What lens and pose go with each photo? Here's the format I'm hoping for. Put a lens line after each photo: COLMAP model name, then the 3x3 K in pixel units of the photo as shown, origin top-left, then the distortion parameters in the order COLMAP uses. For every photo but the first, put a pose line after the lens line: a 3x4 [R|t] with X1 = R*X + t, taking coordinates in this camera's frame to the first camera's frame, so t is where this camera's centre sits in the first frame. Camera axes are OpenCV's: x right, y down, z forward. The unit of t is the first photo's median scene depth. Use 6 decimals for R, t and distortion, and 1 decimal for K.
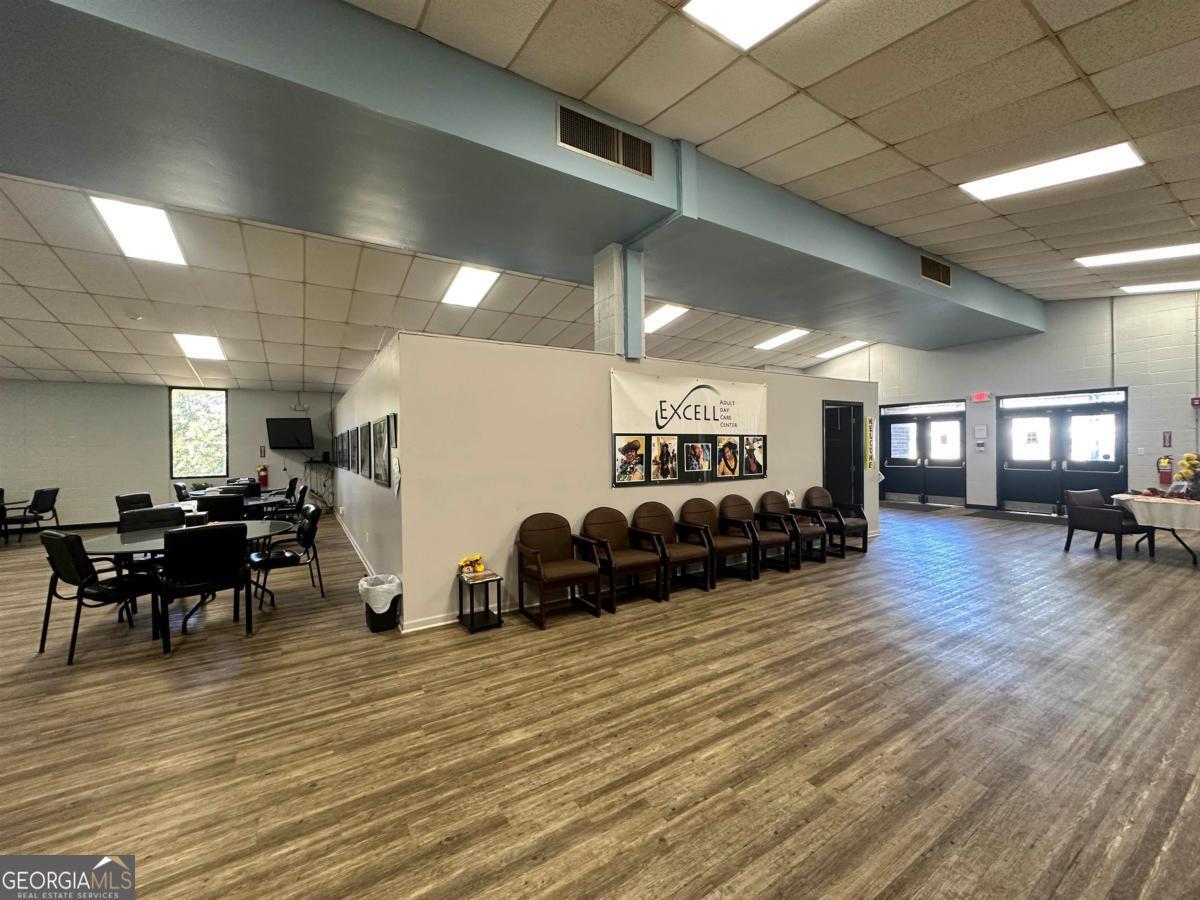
lens RADIAL K [[479.0, 0, 599.1], [0, 479.0, 450.1], [0, 0, 1]] dist [-0.002324, 0.000426]
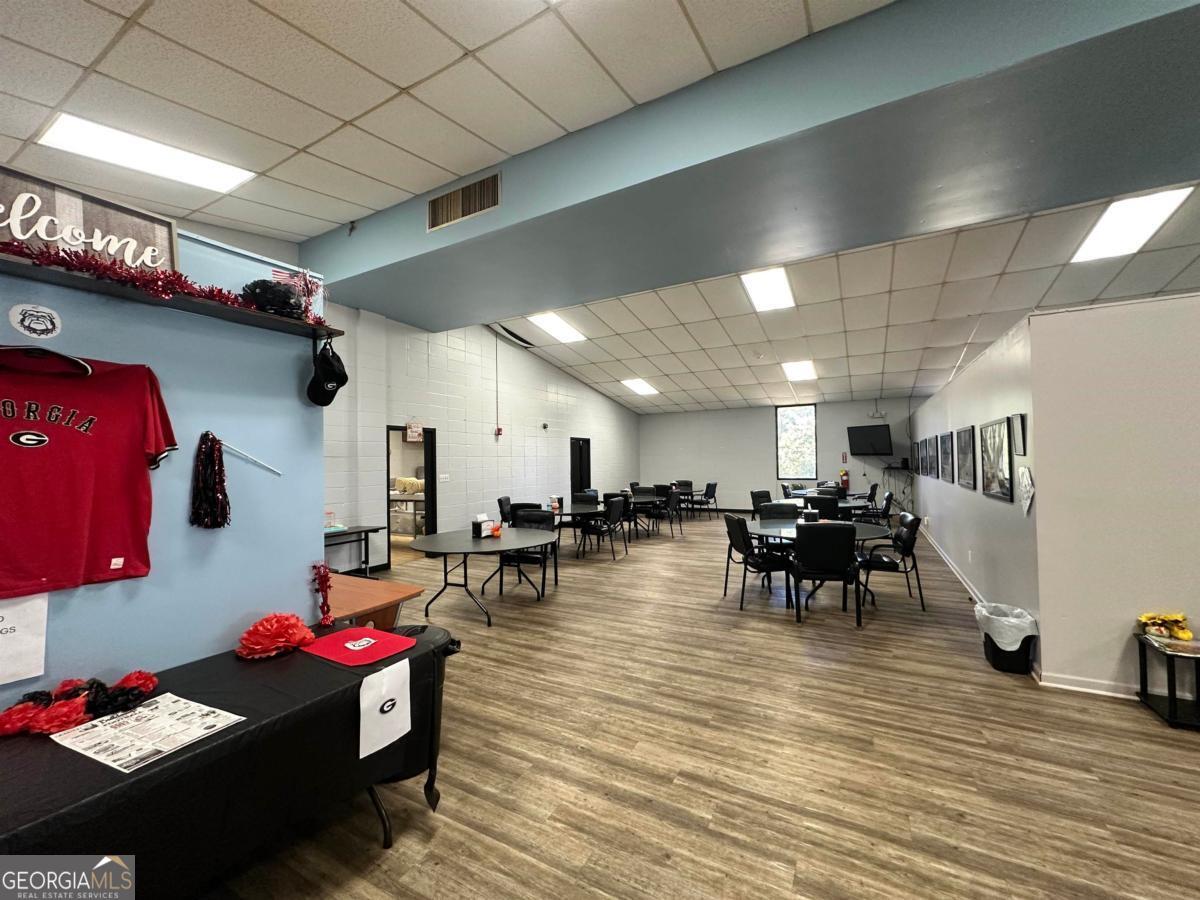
lens RADIAL K [[479.0, 0, 597.9], [0, 479.0, 449.2], [0, 0, 1]] dist [-0.002324, 0.000426]
pose [[0.481640, -0.013412, -0.876267, -0.050599], [0.001455, 0.999894, -0.014505, -0.004145], [0.876368, 0.005712, 0.481608, -0.040542]]
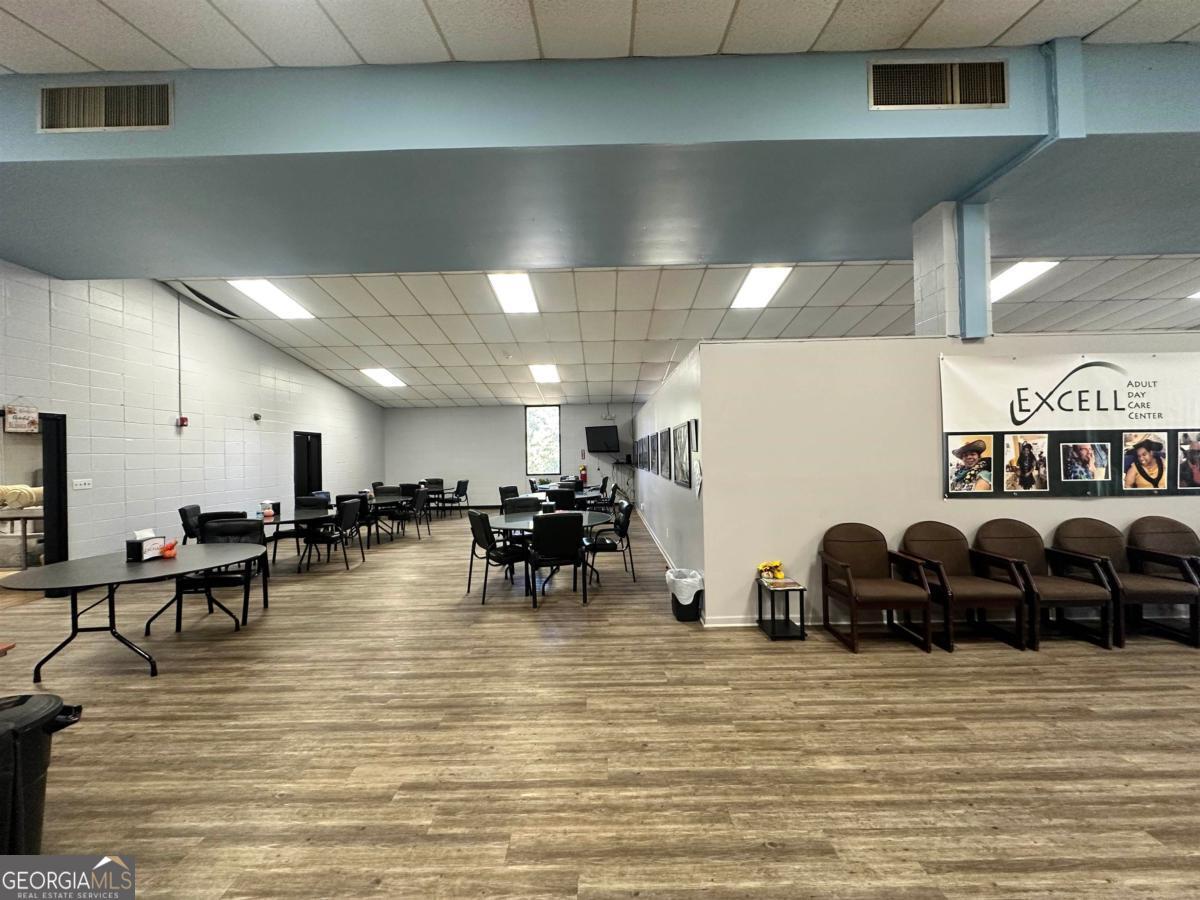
lens RADIAL K [[479.0, 0, 598.3], [0, 479.0, 449.7], [0, 0, 1]] dist [-0.002324, 0.000426]
pose [[0.841416, -0.006757, -0.540346, -0.030151], [0.003763, 0.999971, -0.006646, -0.002110], [0.540375, 0.003559, 0.841417, -0.015883]]
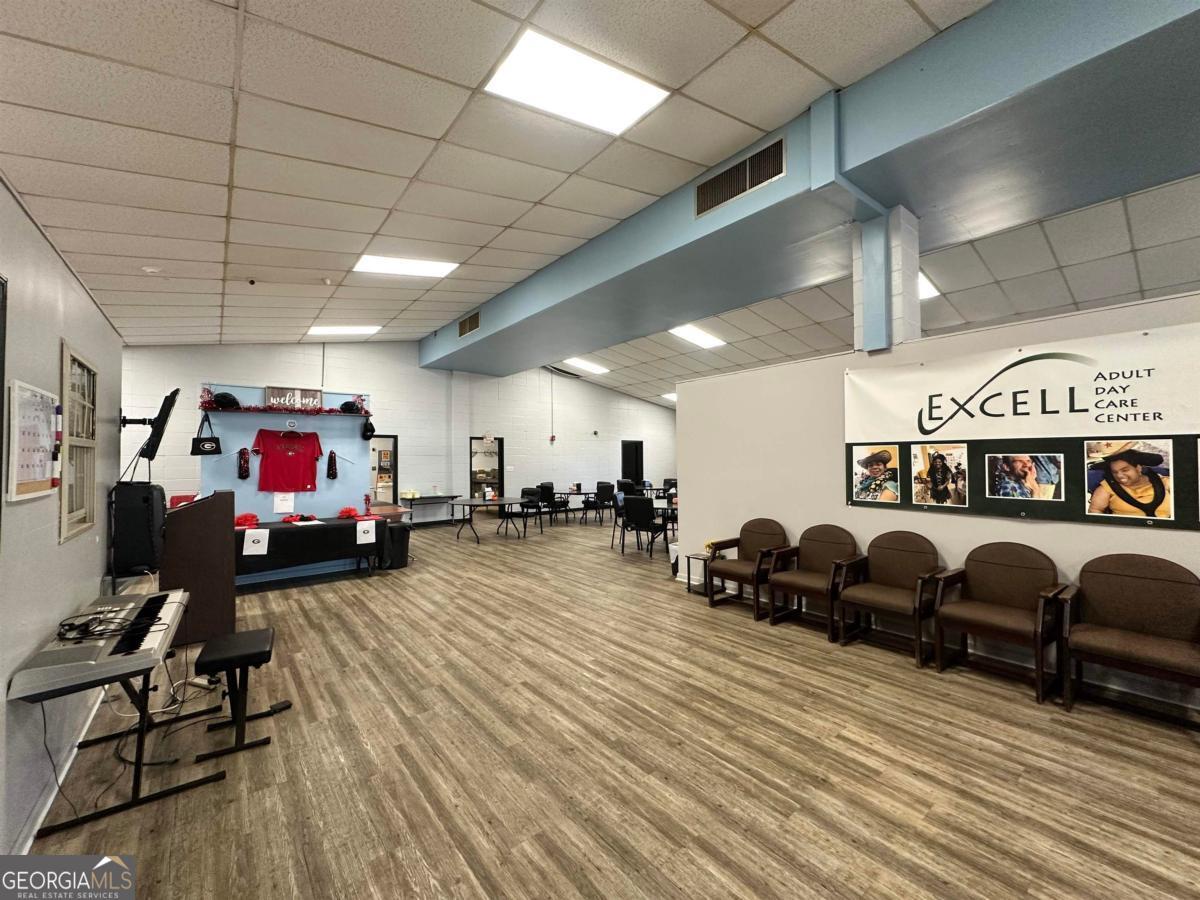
lens RADIAL K [[479.0, 0, 595.8], [0, 479.0, 450.3], [0, 0, 1]] dist [-0.002324, 0.000426]
pose [[0.112140, -0.004558, -0.993682, 0.936260], [0.000881, 0.999990, -0.004488, -0.020314], [0.993692, -0.000372, 0.112142, 0.494640]]
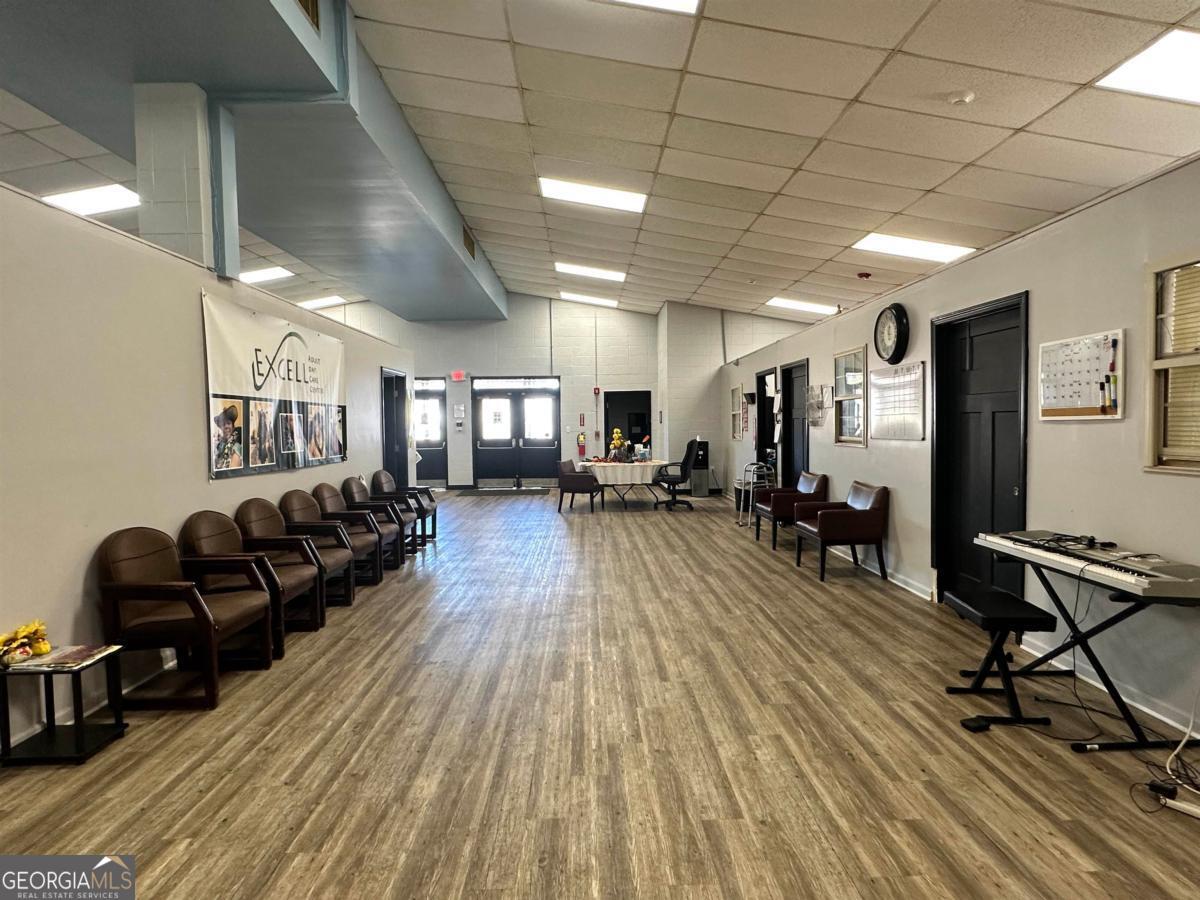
lens RADIAL K [[652.5, 0, 600.3], [0, 652.5, 454.2], [0, 0, 1]] dist [-0.000202, 0.000059]
pose [[0.512791, -0.033725, 0.857851, -0.492206], [0.013571, 0.999422, 0.031178, 0.027982], [-0.858406, -0.004346, 0.512952, 0.133438]]
